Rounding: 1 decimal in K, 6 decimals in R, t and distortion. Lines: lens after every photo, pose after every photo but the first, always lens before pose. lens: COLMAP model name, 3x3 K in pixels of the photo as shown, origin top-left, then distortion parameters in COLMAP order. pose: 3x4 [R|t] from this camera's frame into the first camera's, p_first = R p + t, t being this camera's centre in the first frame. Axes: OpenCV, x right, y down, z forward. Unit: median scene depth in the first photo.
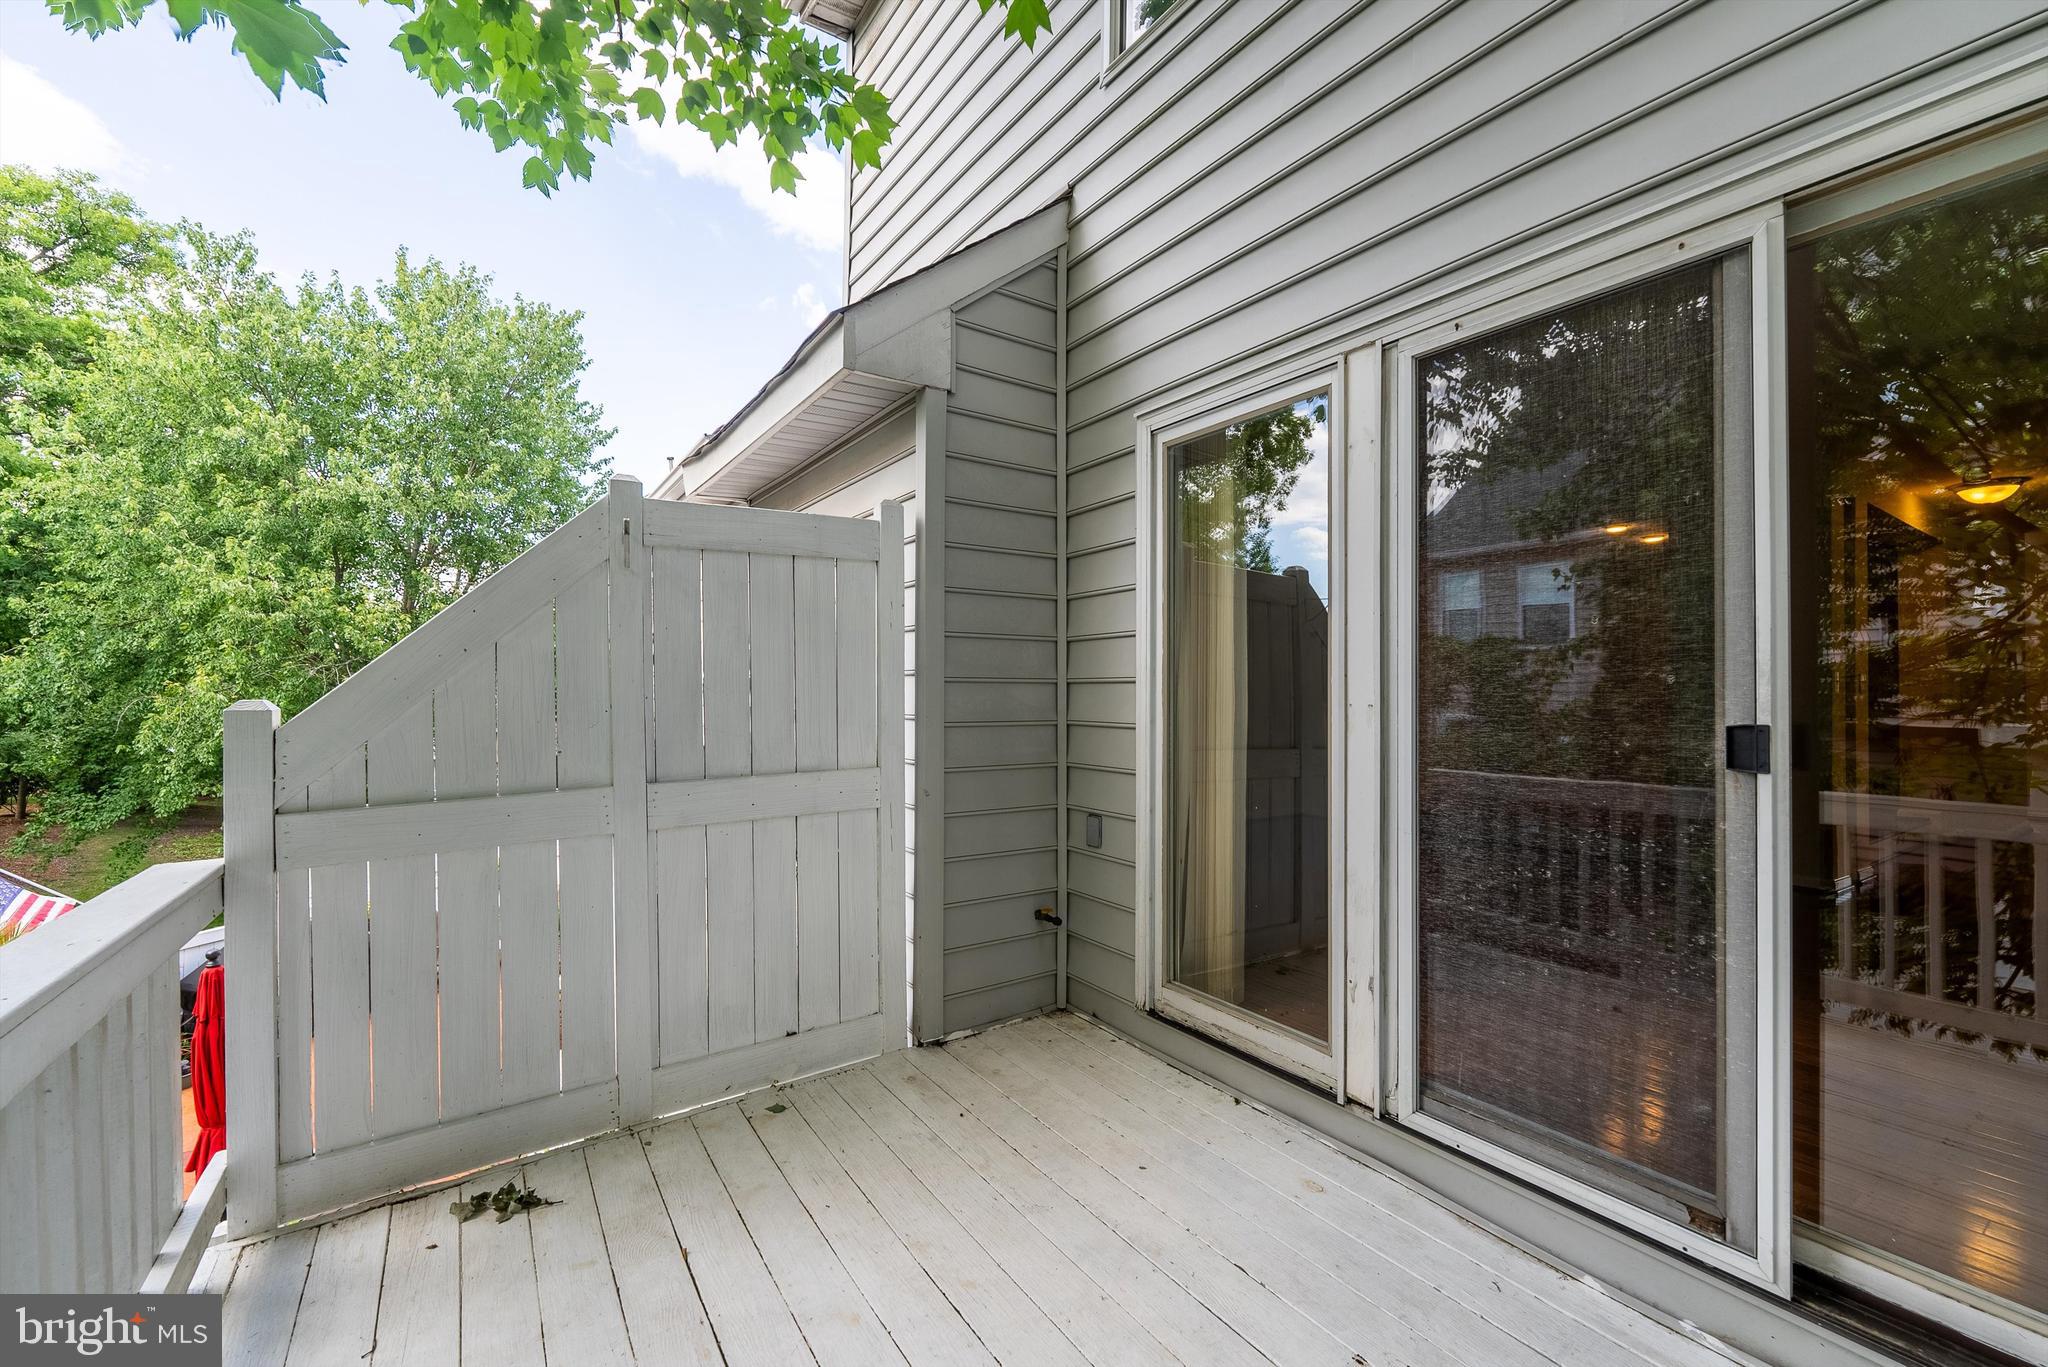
lens RADIAL K [[835.7, 0, 1029.8], [0, 835.7, 688.0], [0, 0, 1]] dist [0.000112, -0.000917]
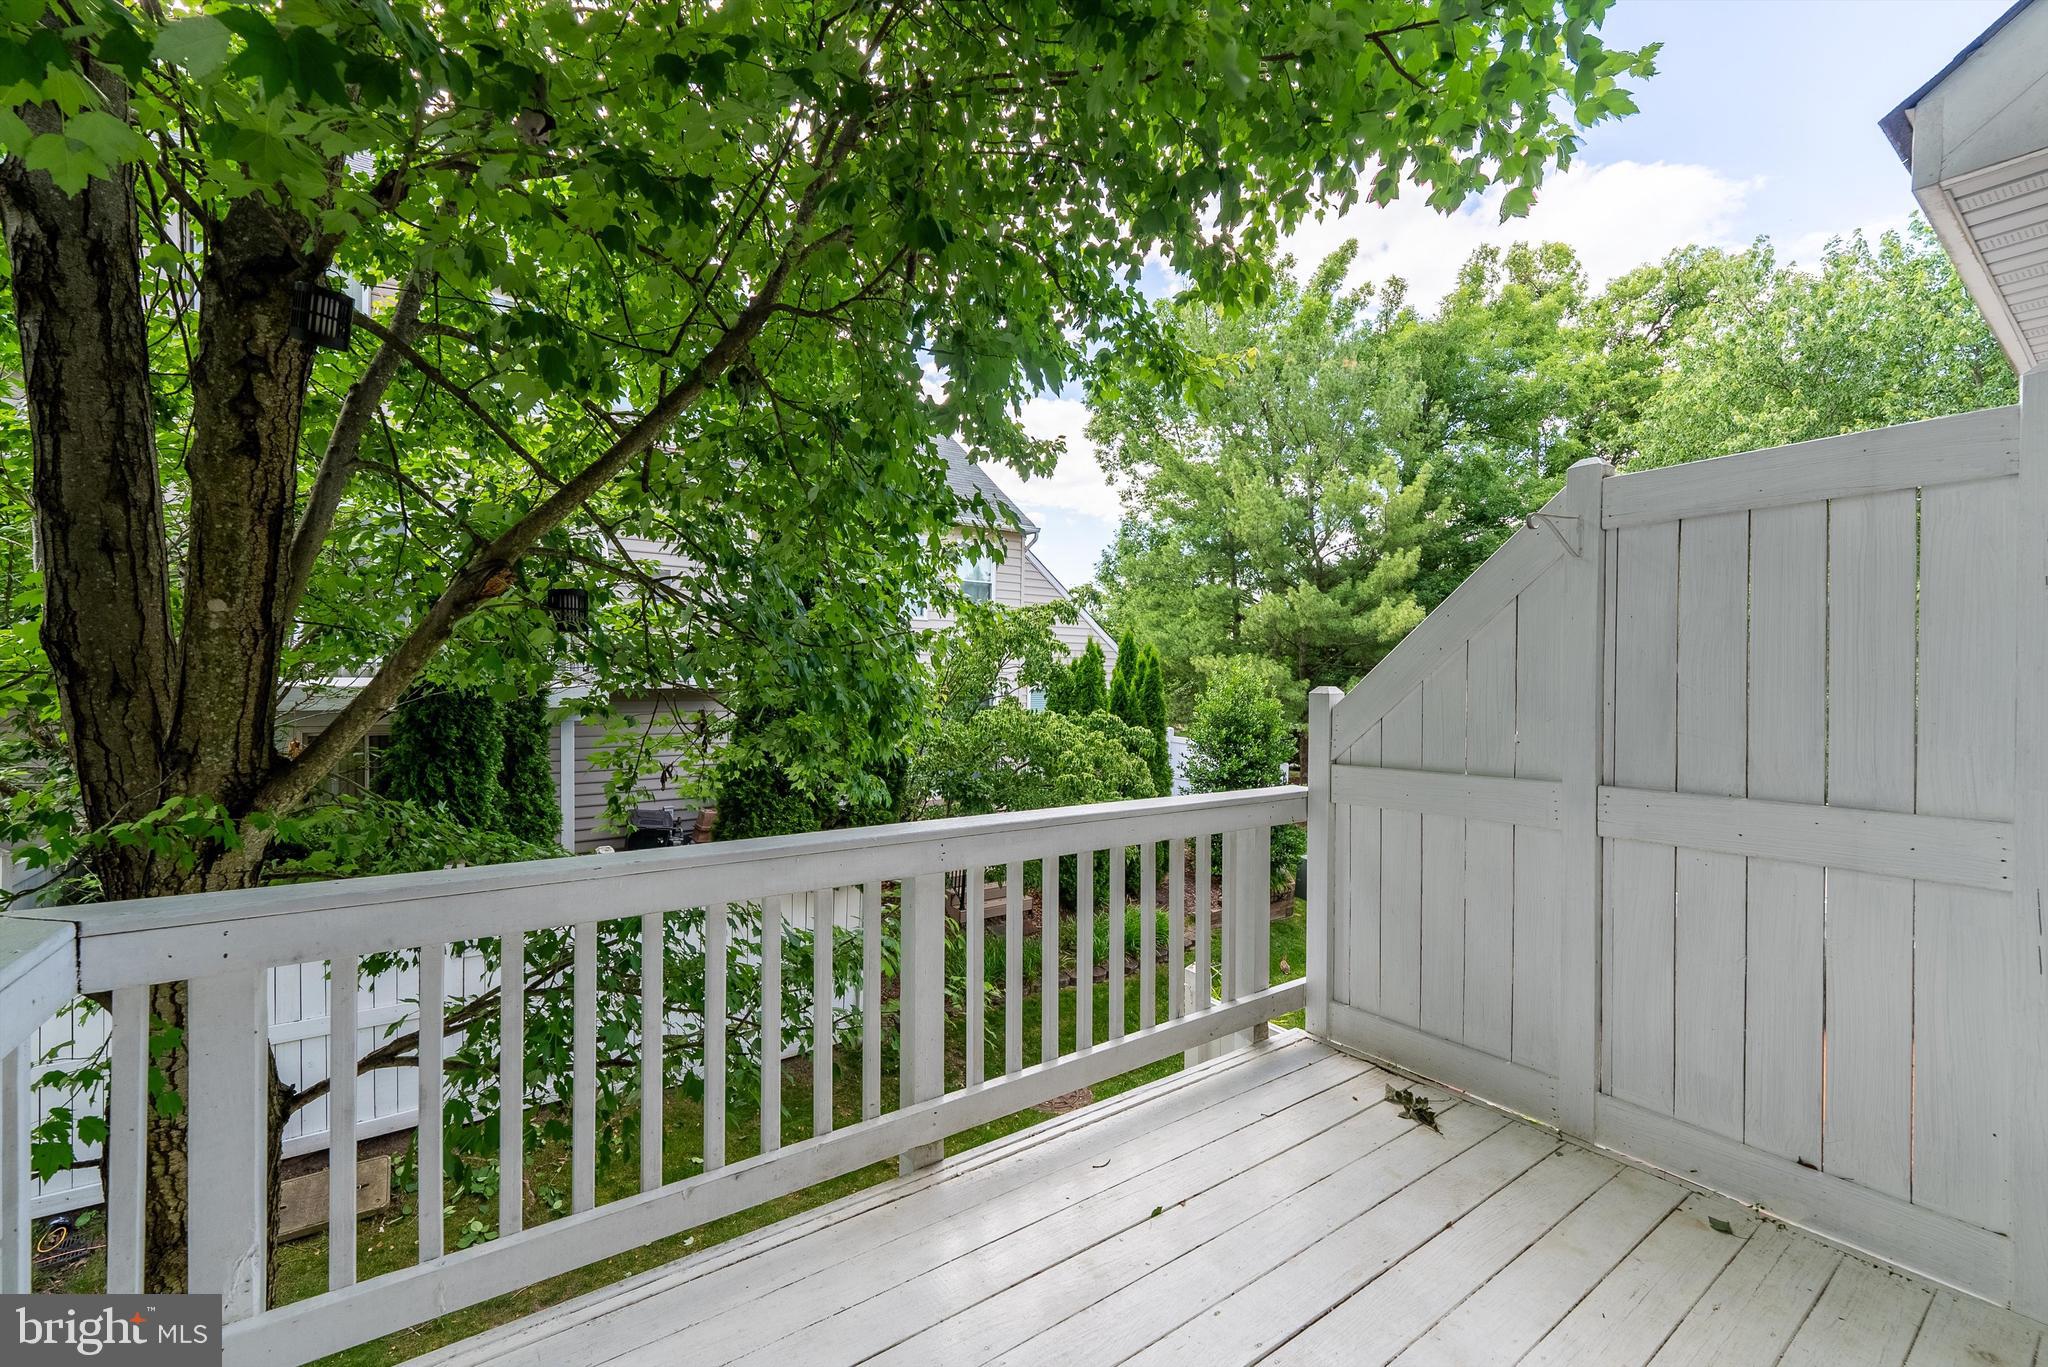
lens RADIAL K [[835.7, 0, 1028.1], [0, 835.7, 676.0], [0, 0, 1]] dist [0.000112, -0.000917]
pose [[0.021566, 0.008691, -0.999730, 0.481819], [-0.008603, 0.999927, 0.008507, -0.011301], [0.999730, 0.008418, 0.021639, 0.351311]]
